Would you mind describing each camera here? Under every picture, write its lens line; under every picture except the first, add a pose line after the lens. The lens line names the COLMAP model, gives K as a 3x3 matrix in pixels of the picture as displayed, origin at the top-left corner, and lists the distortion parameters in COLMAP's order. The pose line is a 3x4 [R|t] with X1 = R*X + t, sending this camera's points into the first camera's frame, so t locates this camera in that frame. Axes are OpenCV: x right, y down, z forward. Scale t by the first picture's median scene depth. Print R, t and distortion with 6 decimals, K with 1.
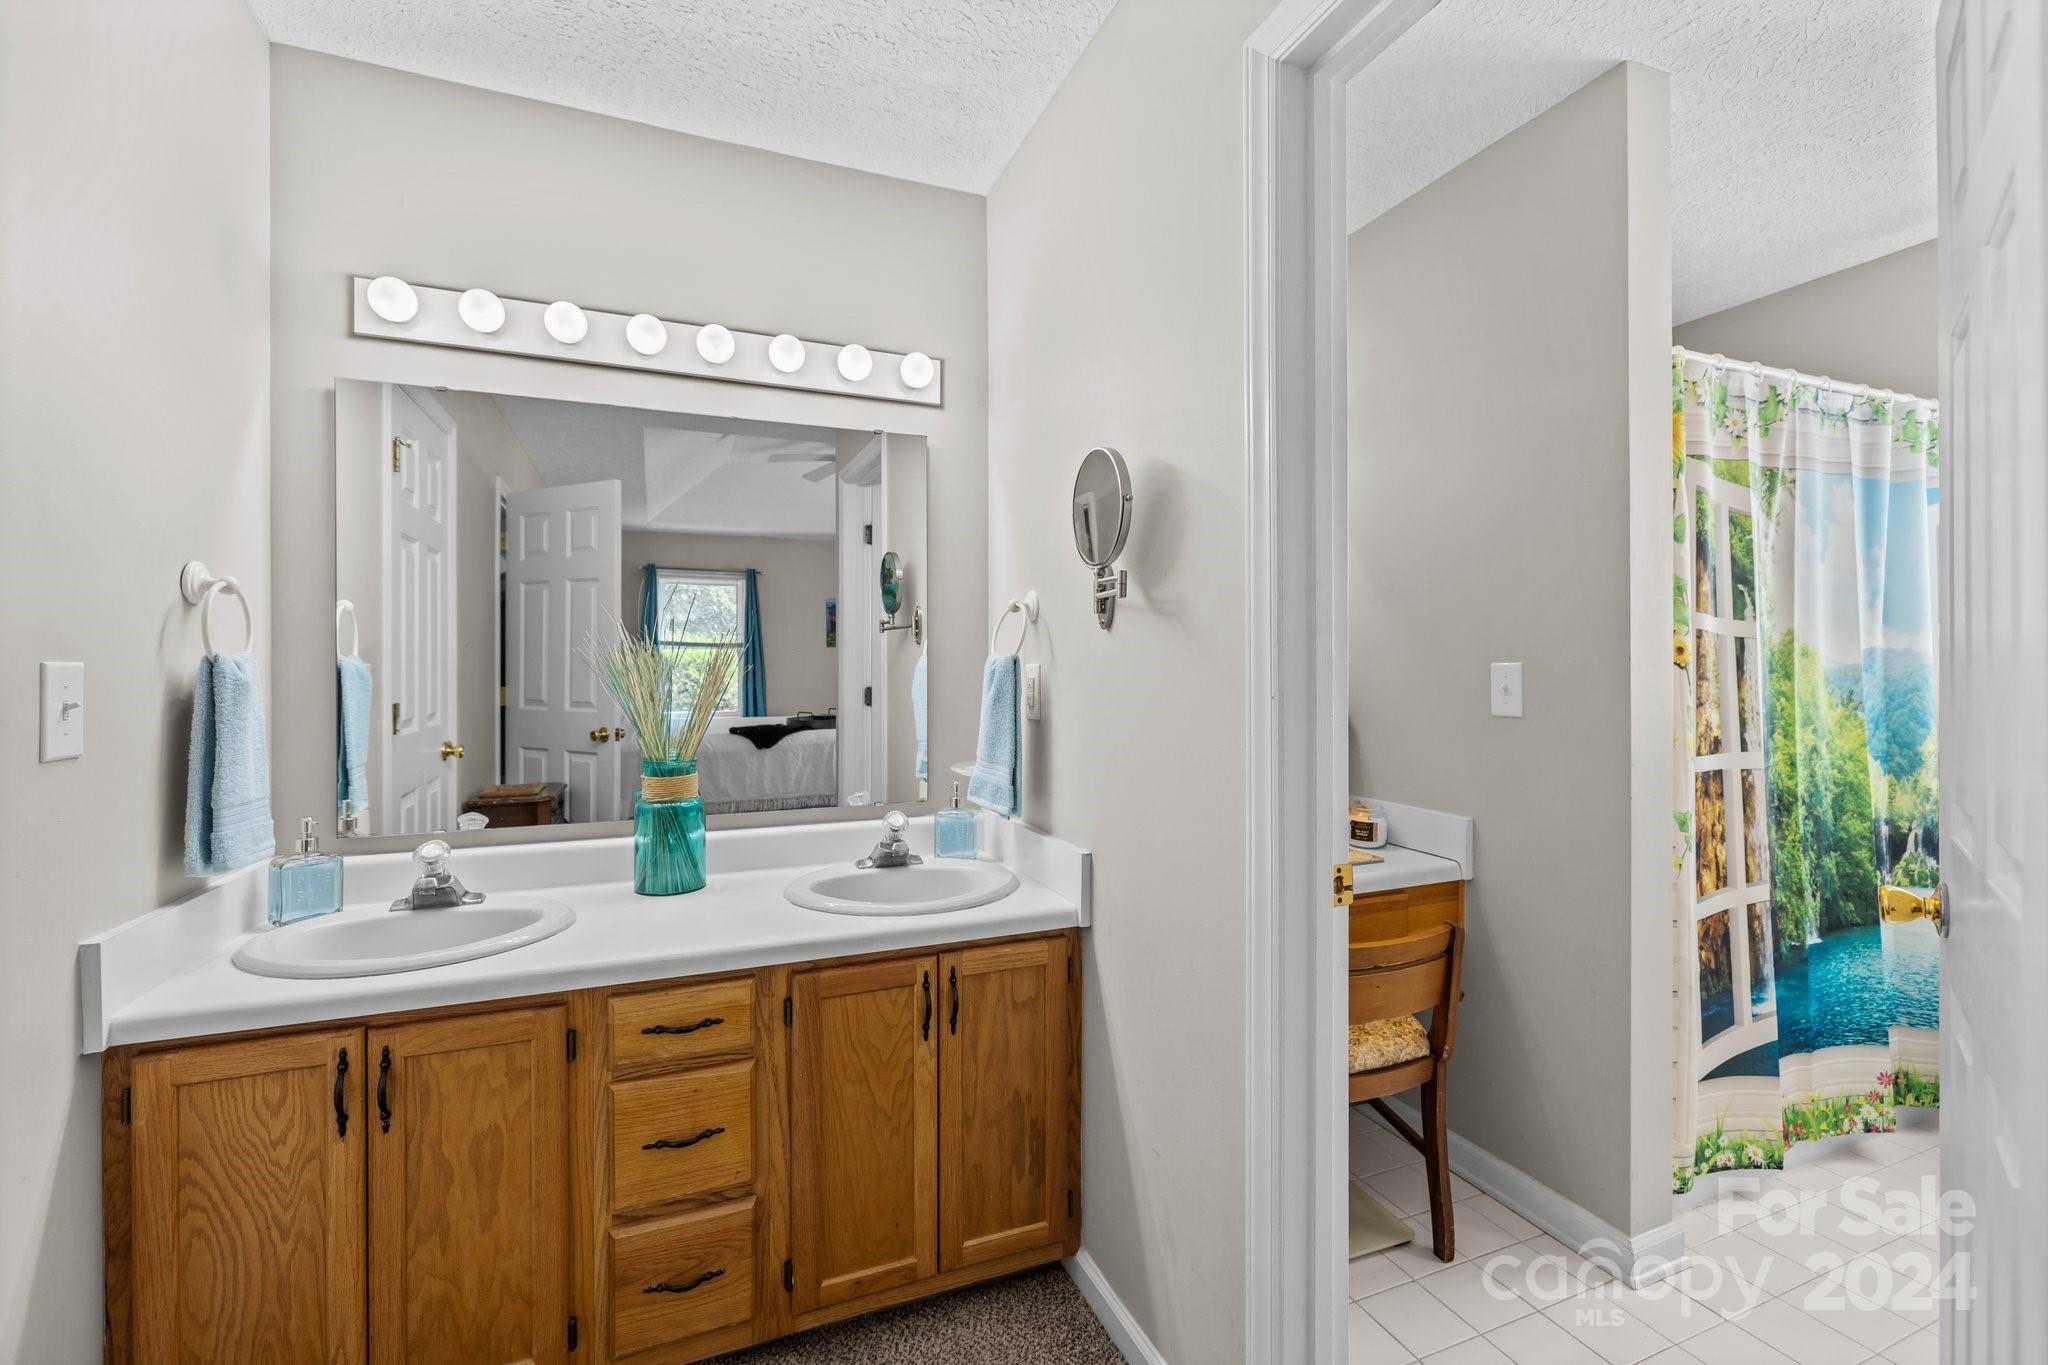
lens RADIAL K [[873.1, 0, 1022.7], [0, 873.1, 669.4], [0, 0, 1]] dist [0.000809, -0.000049]
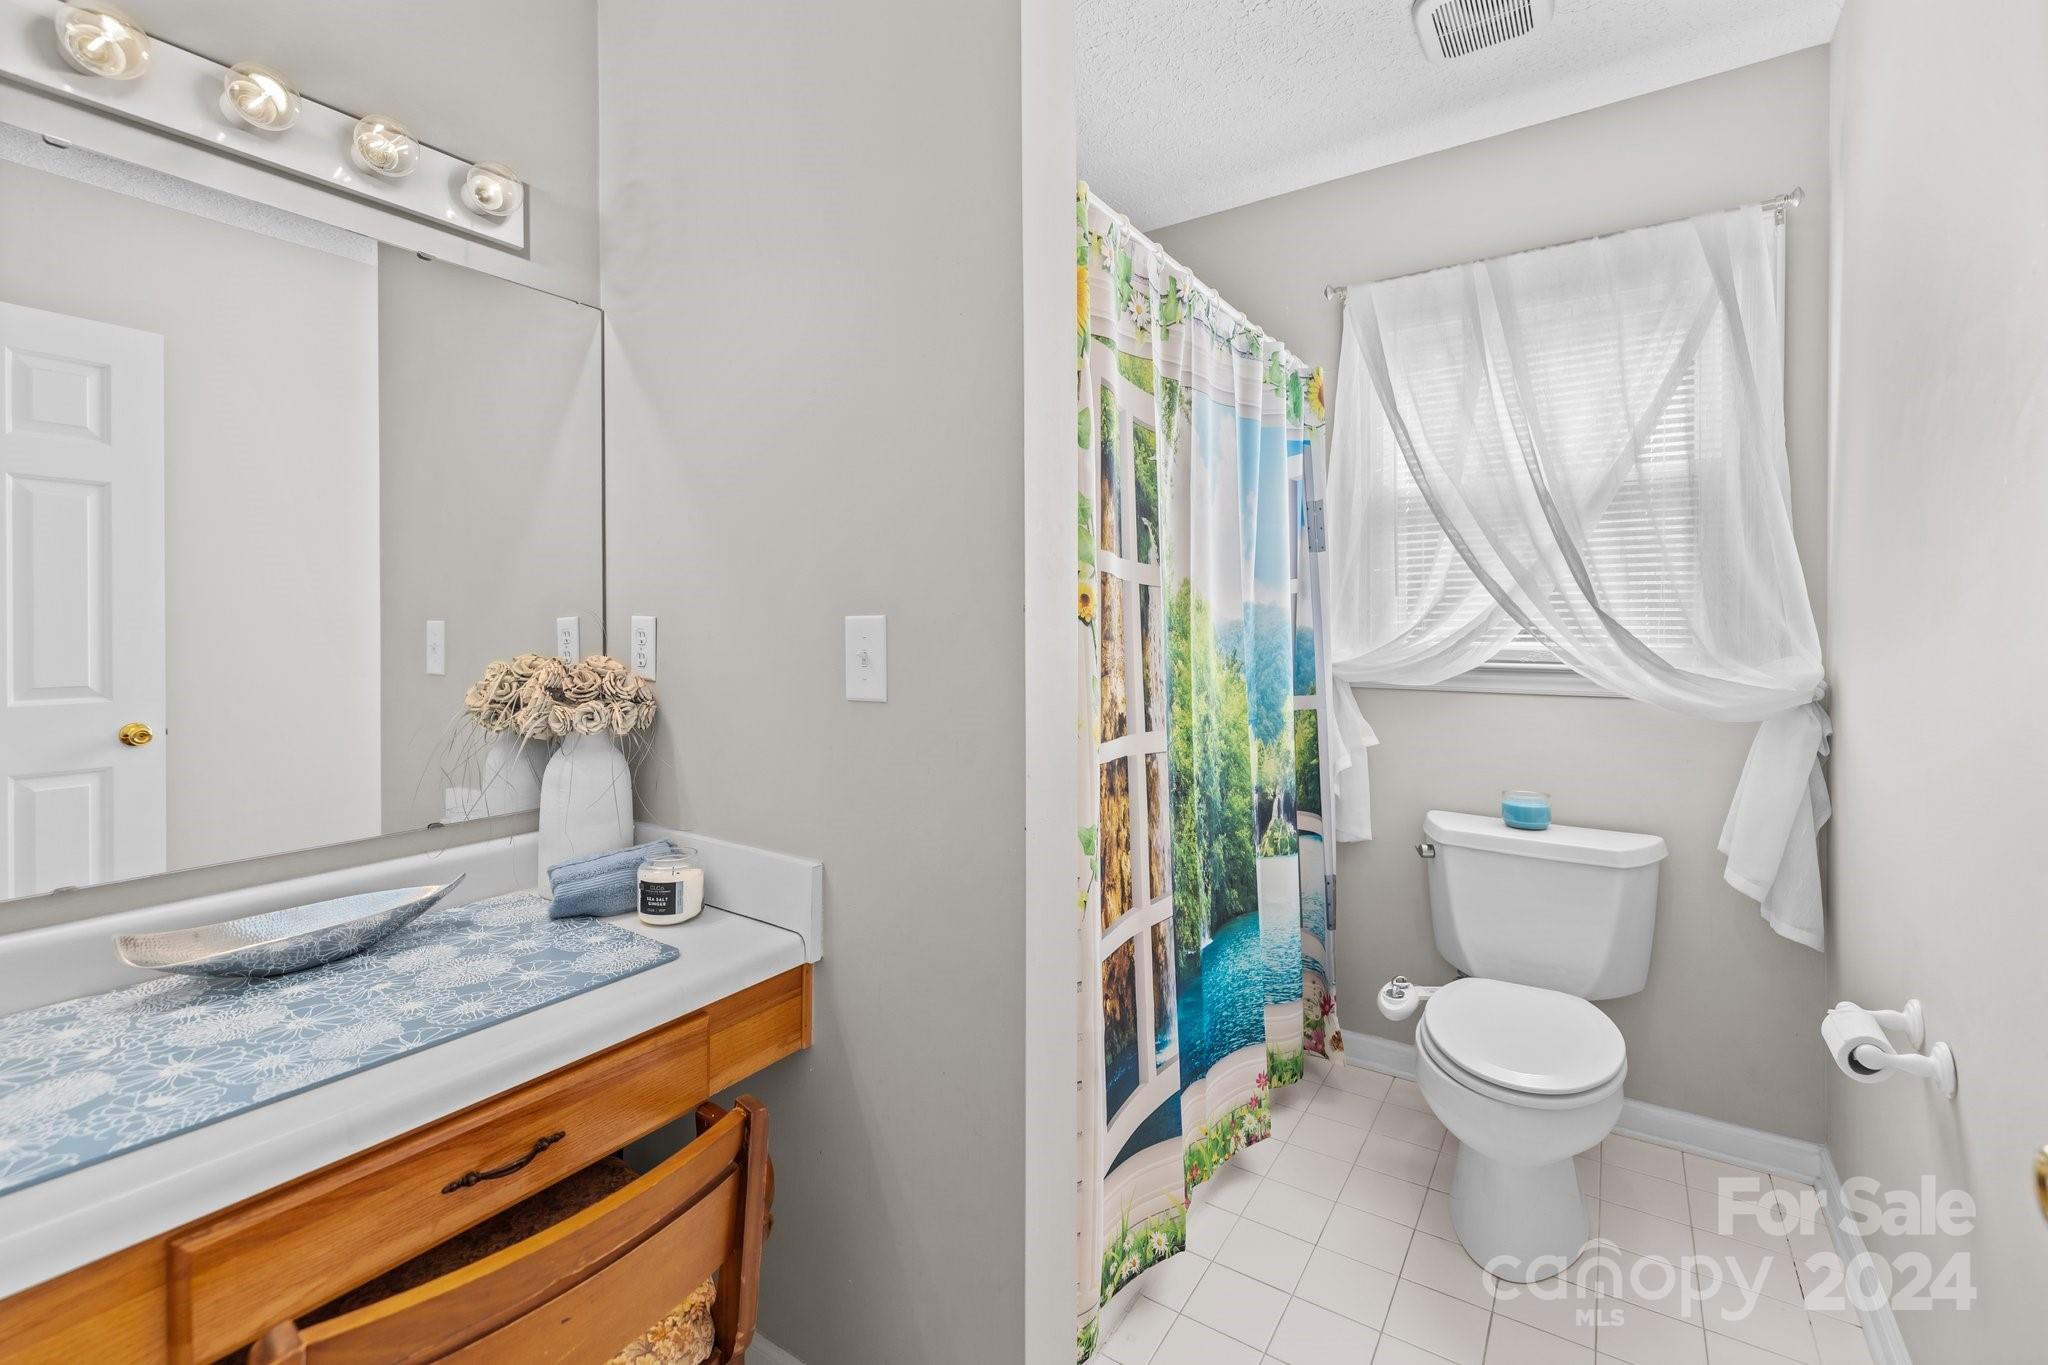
lens RADIAL K [[873.1, 0, 1022.7], [0, 873.1, 669.4], [0, 0, 1]] dist [0.000809, -0.000049]
pose [[0.831808, -0.027804, 0.554367, 0.293333], [0.001886, 0.998880, 0.047270, 0.001480], [-0.555061, -0.038274, 0.830929, 0.405505]]
